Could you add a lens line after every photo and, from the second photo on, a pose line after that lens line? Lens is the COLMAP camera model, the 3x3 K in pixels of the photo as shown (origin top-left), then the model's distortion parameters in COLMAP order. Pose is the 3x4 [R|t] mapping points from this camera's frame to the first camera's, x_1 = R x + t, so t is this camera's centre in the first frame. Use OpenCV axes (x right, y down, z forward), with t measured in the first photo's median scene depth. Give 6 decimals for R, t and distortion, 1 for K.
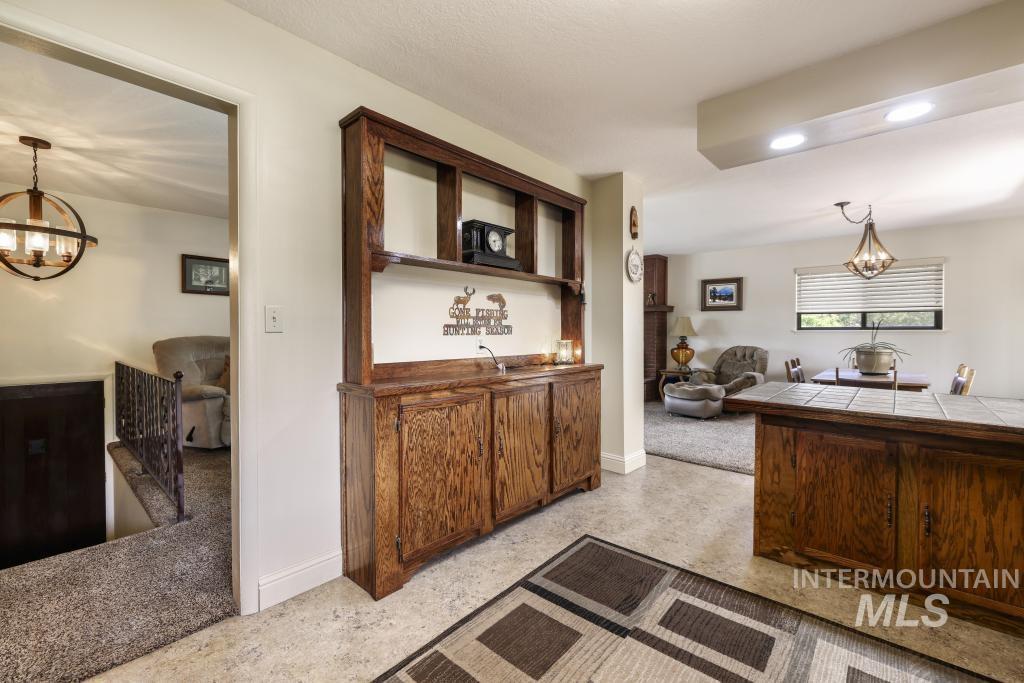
lens RADIAL K [[439.5, 0, 508.8], [0, 439.5, 335.4], [0, 0, 1]] dist [0.001173, -0.001440]
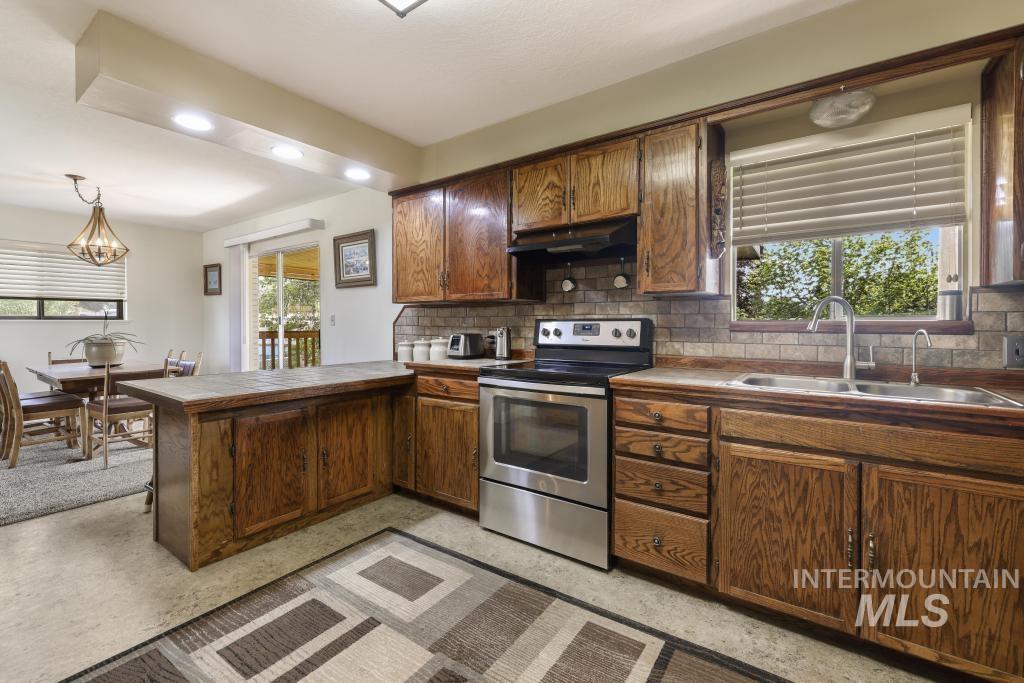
lens RADIAL K [[439.5, 0, 500.9], [0, 439.5, 323.9], [0, 0, 1]] dist [0.001173, -0.001440]
pose [[-0.103554, -0.003728, 0.994617, -0.428350], [0.005027, 0.999978, 0.004271, -0.007273], [-0.994611, 0.005442, -0.103533, 0.499416]]
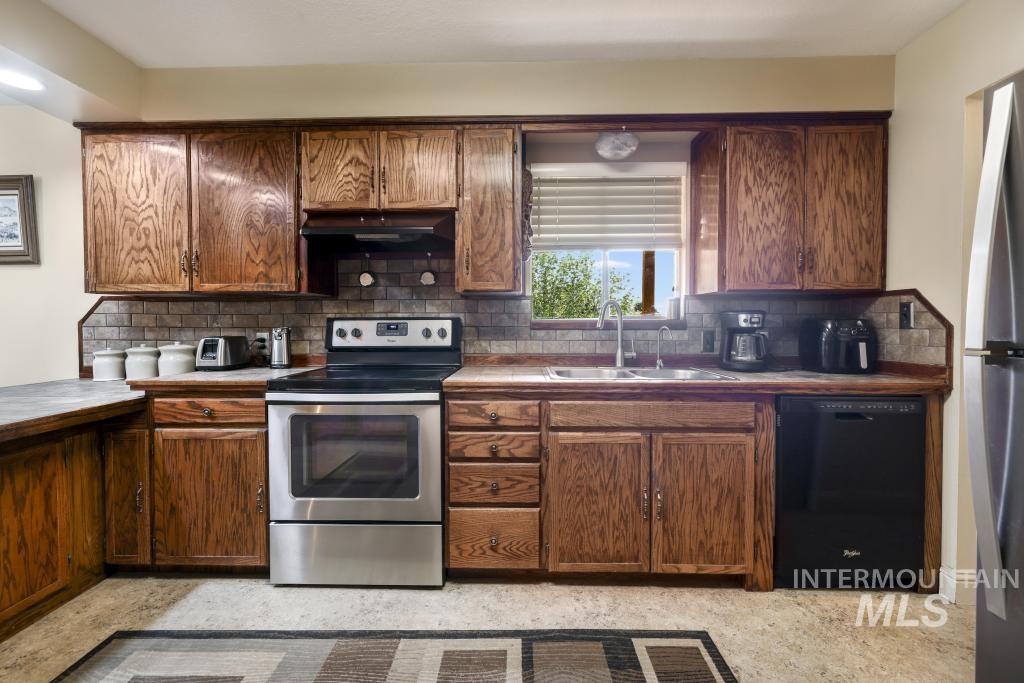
lens RADIAL K [[439.5, 0, 505.7], [0, 439.5, 330.7], [0, 0, 1]] dist [0.001173, -0.001440]
pose [[-0.649255, -0.017747, 0.760364, -0.259695], [0.005084, 0.999604, 0.027672, -0.010793], [-0.760554, 0.021831, -0.648908, 0.645239]]
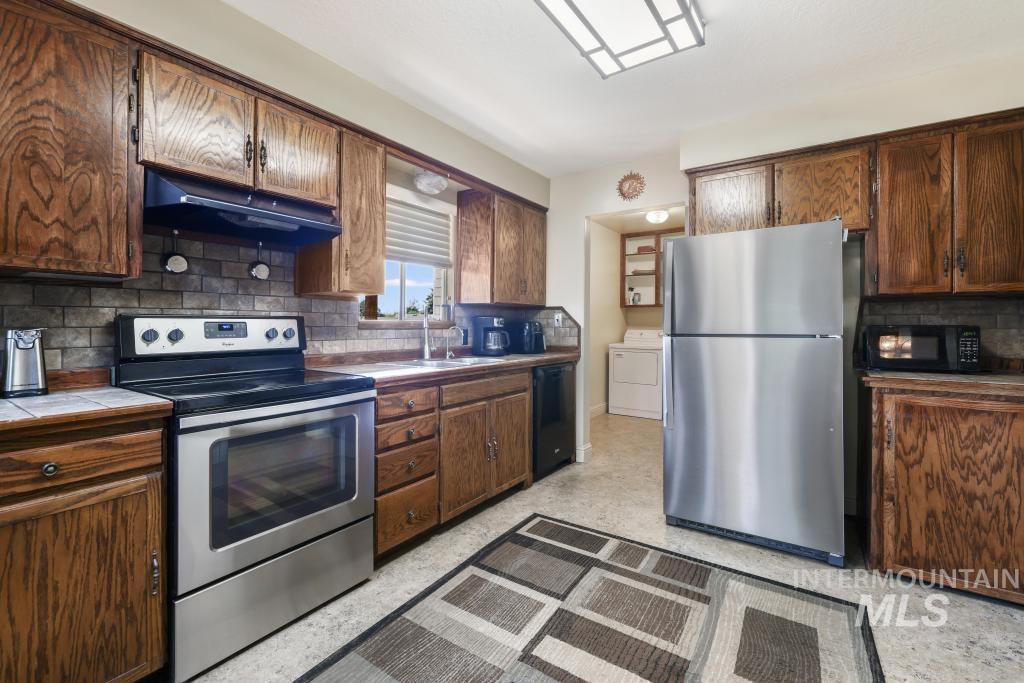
lens RADIAL K [[439.5, 0, 511.7], [0, 439.5, 325.1], [0, 0, 1]] dist [0.001173, -0.001440]
pose [[-0.992552, -0.009606, -0.121443, 0.324993], [-0.011001, 0.999881, 0.010825, -0.011678], [0.121324, 0.012080, -0.992539, 1.133335]]
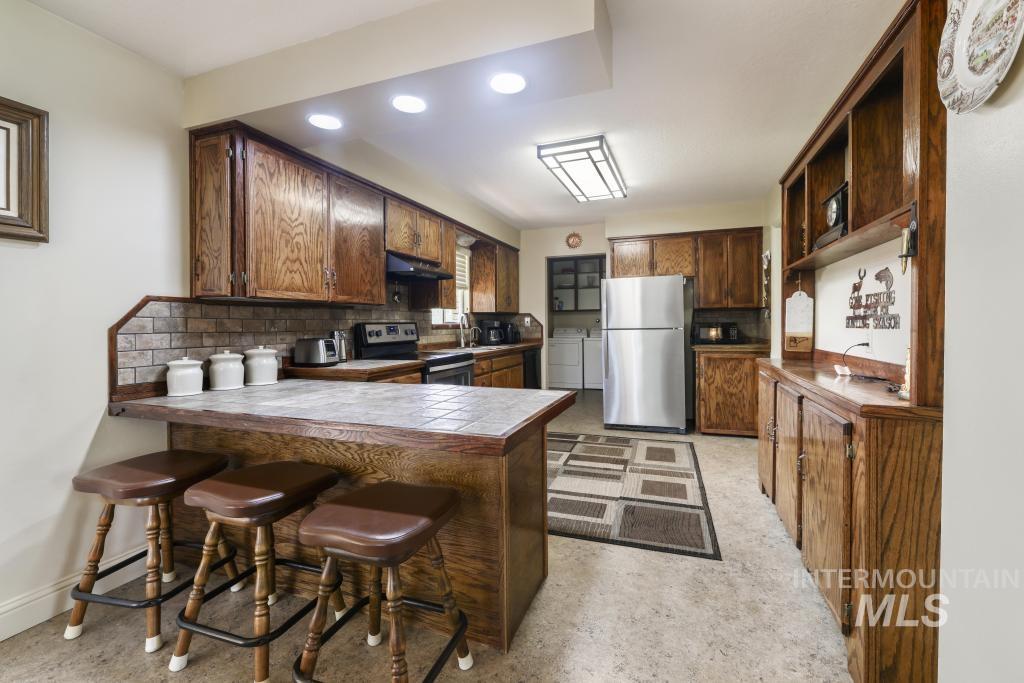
lens RADIAL K [[439.5, 0, 511.1], [0, 439.5, 328.3], [0, 0, 1]] dist [0.001173, -0.001440]
pose [[-0.934648, 0.007504, -0.355494, 1.020725], [0.001858, 0.999867, 0.016220, -0.019643], [0.355568, 0.014500, -0.934538, 1.953730]]
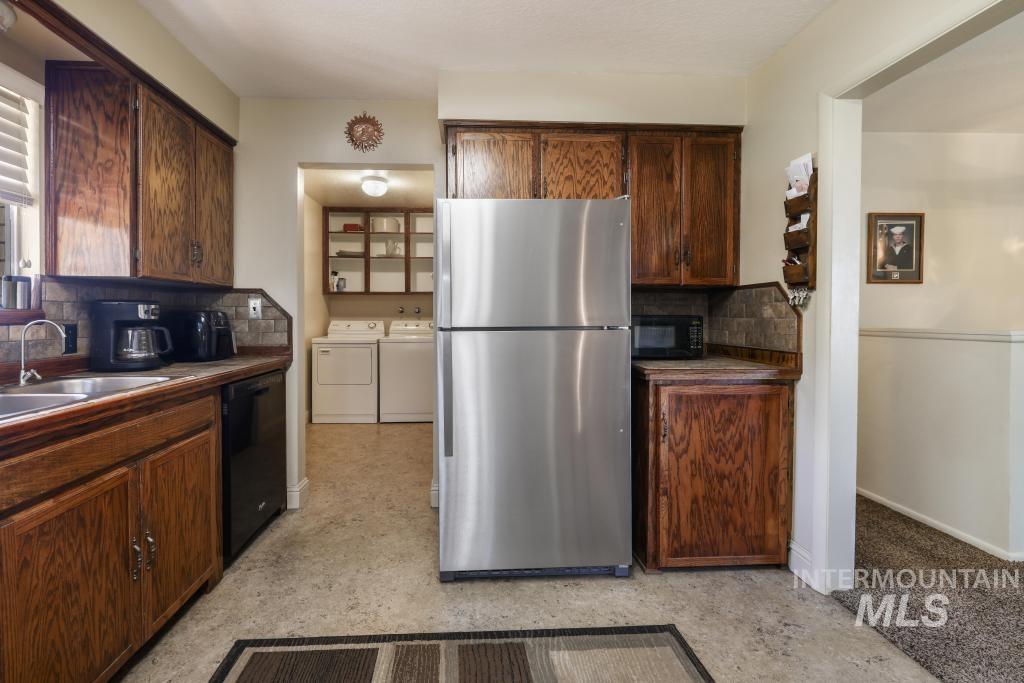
lens RADIAL K [[439.5, 0, 482.6], [0, 439.5, 320.6], [0, 0, 1]] dist [0.001173, -0.001440]
pose [[-0.719691, 0.002151, -0.694291, 0.314077], [-0.012527, 0.999792, 0.016082, -0.008599], [0.694182, 0.020271, -0.719514, 0.686985]]
